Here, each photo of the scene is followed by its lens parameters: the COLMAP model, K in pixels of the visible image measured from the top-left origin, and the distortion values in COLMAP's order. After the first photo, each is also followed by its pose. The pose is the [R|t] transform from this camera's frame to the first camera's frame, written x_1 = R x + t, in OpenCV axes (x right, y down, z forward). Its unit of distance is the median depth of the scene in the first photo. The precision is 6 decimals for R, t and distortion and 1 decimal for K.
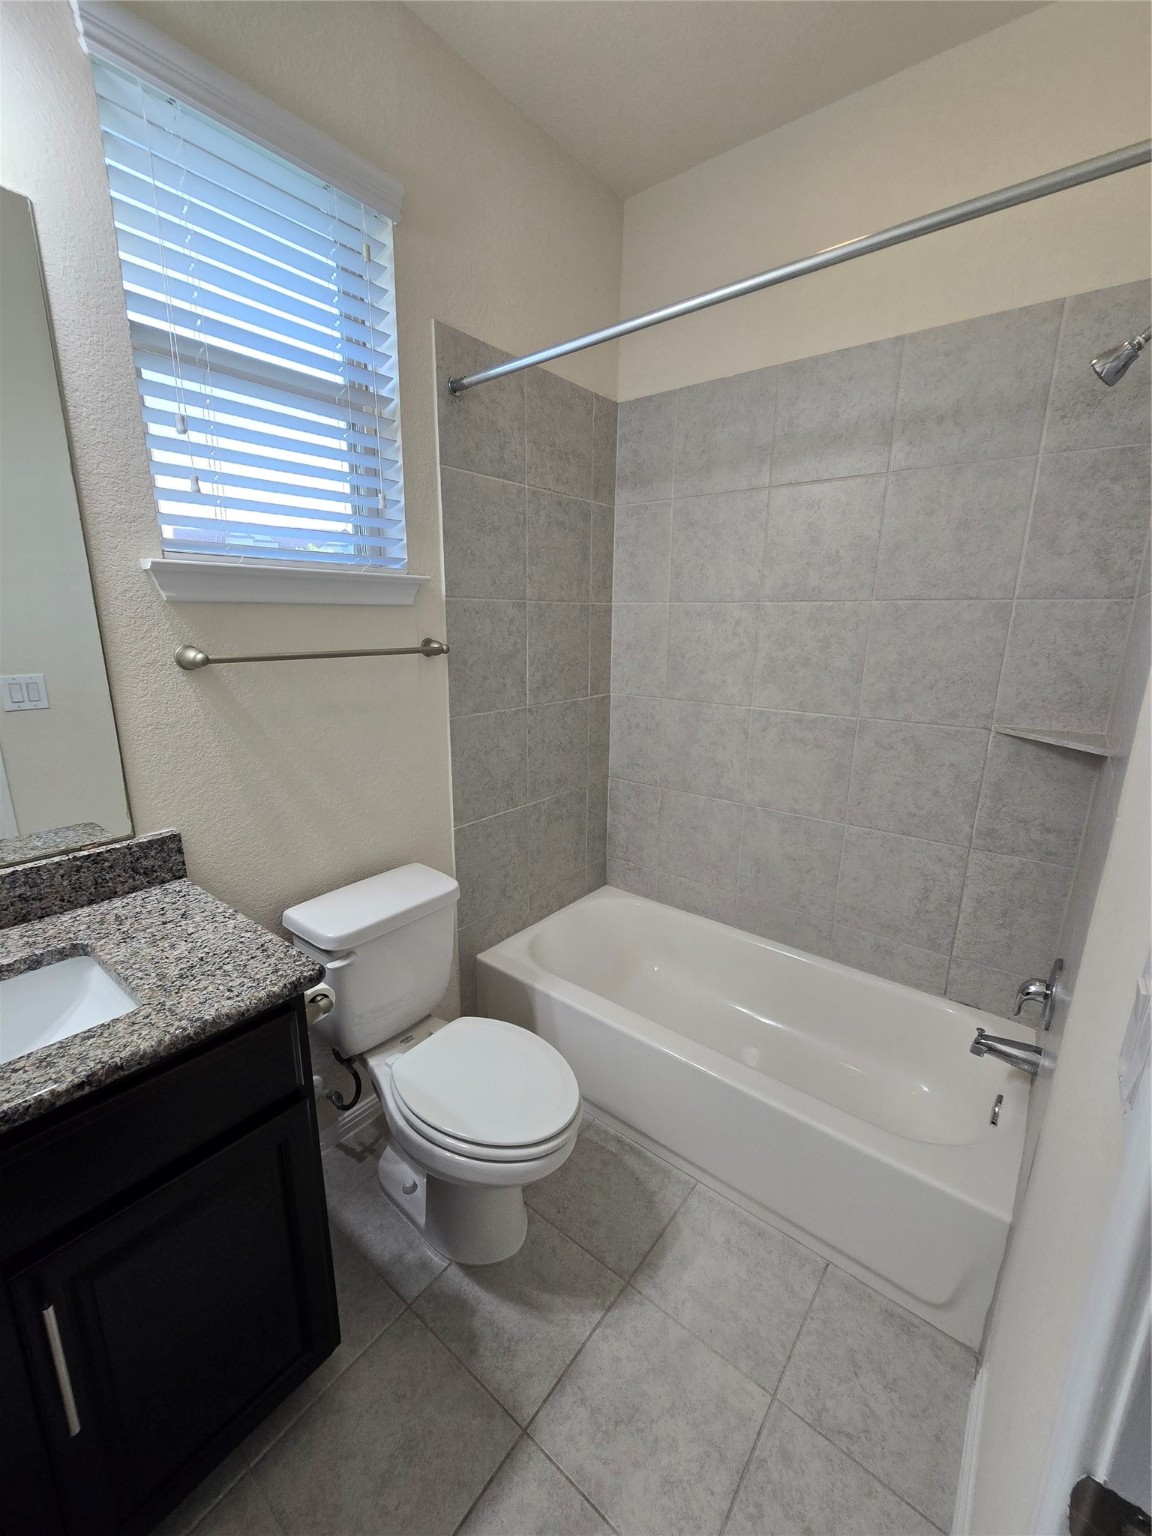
lens RADIAL K [[621.4, 0, 573.2], [0, 621.4, 770.3], [0, 0, 1]] dist [-0.001539, -0.000399]
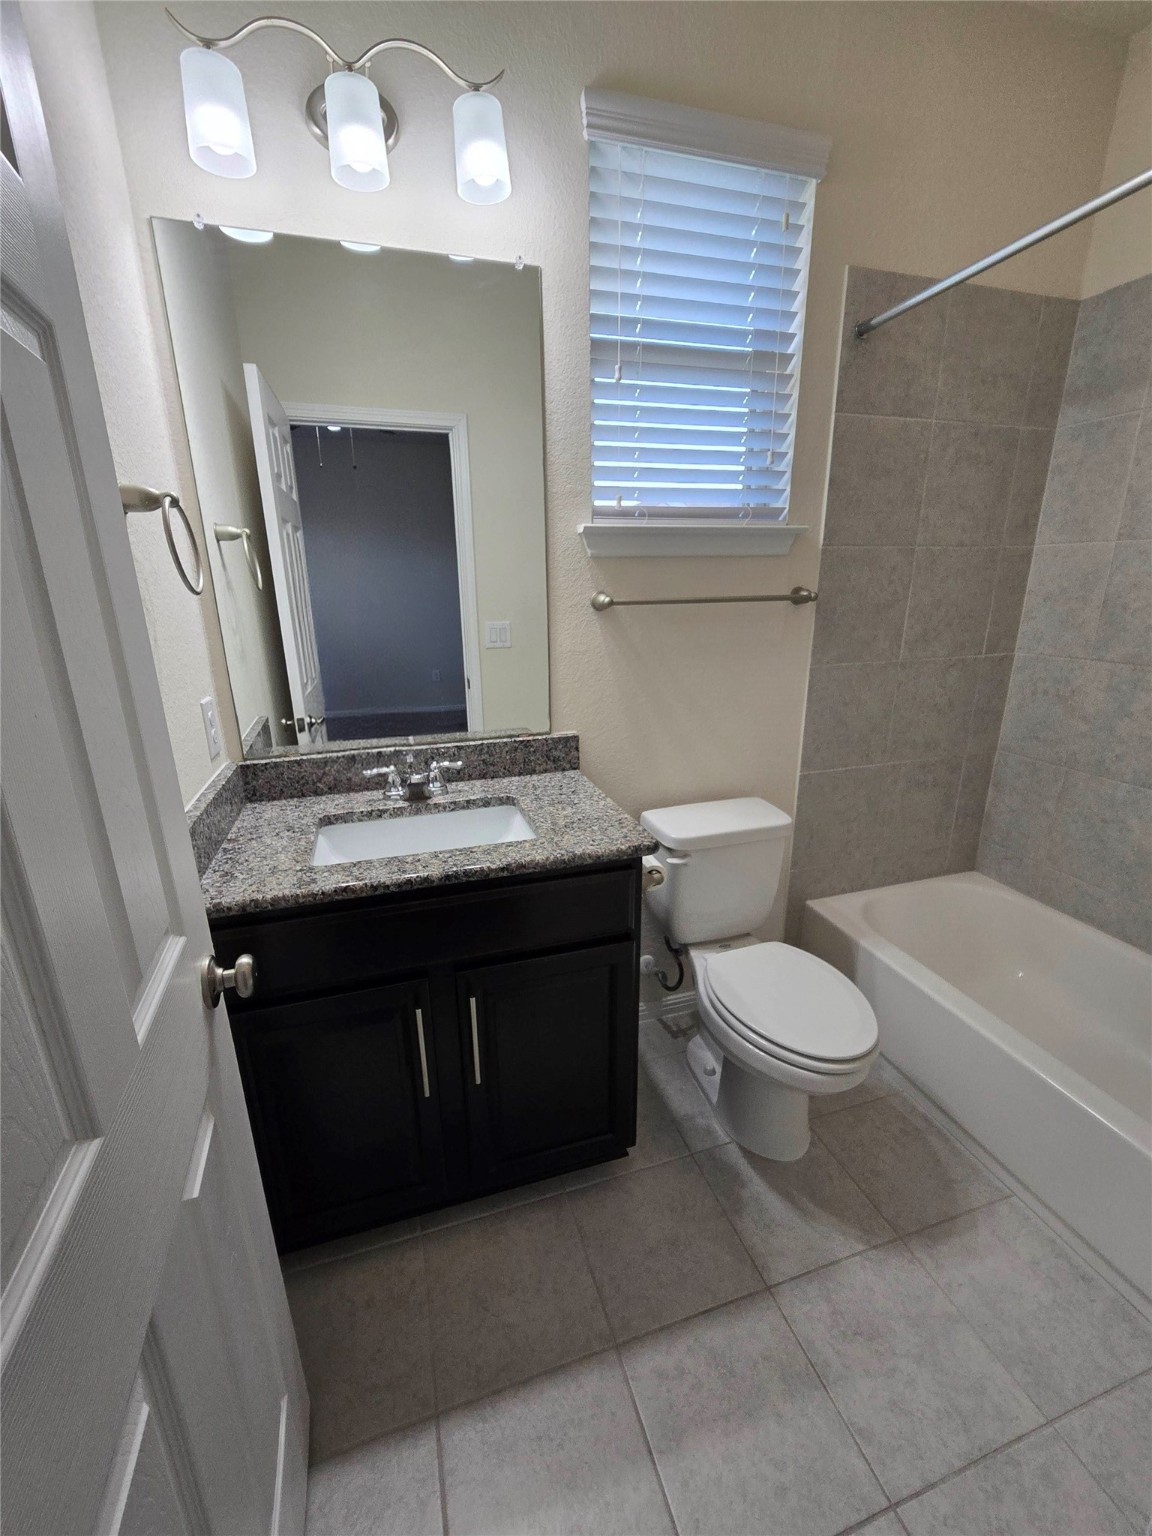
lens RADIAL K [[631.6, 0, 574.1], [0, 631.6, 766.3], [0, 0, 1]] dist [0.000162, -0.000889]
pose [[0.824998, 0.139482, -0.547653, 0.082354], [-0.116494, 0.990224, 0.076711, 0.051511], [0.552999, 0.000512, 0.833182, -0.098456]]
